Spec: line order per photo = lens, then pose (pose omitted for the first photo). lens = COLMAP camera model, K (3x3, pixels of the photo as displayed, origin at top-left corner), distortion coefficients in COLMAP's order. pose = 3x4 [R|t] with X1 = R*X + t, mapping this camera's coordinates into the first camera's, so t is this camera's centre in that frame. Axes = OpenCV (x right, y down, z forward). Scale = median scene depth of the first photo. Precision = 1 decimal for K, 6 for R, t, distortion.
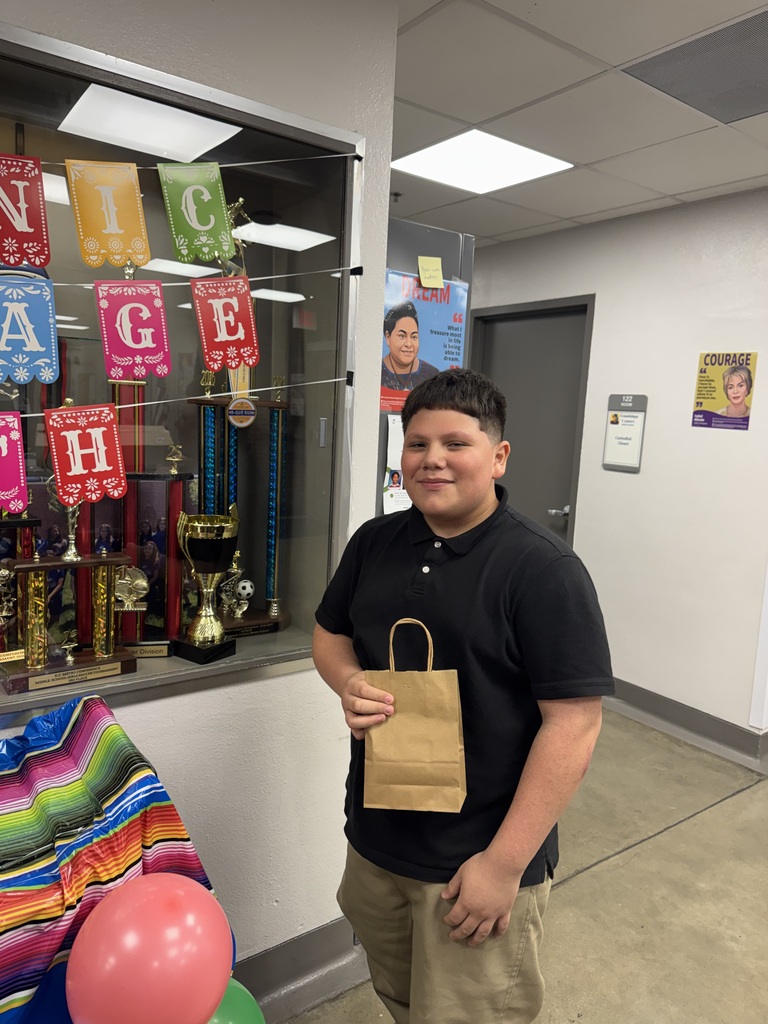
lens RADIAL K [[715.9, 0, 379.6], [0, 715.9, 516.0], [0, 0, 1]] dist [0.042505, -0.067537]
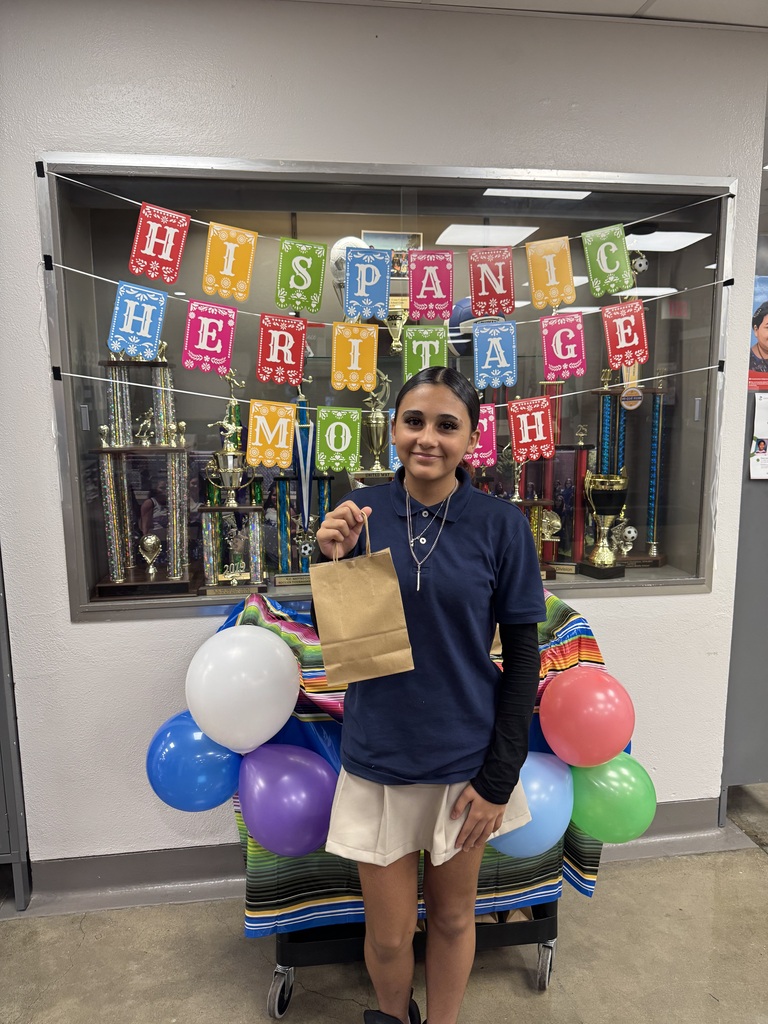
lens RADIAL K [[715.9, 0, 383.3], [0, 715.9, 513.4], [0, 0, 1]] dist [0.042505, -0.067537]
pose [[0.887334, 0.015483, -0.460868, 0.022450], [-0.015859, 0.999870, 0.003058, 0.085777], [0.460855, 0.004595, 0.887464, -0.473730]]
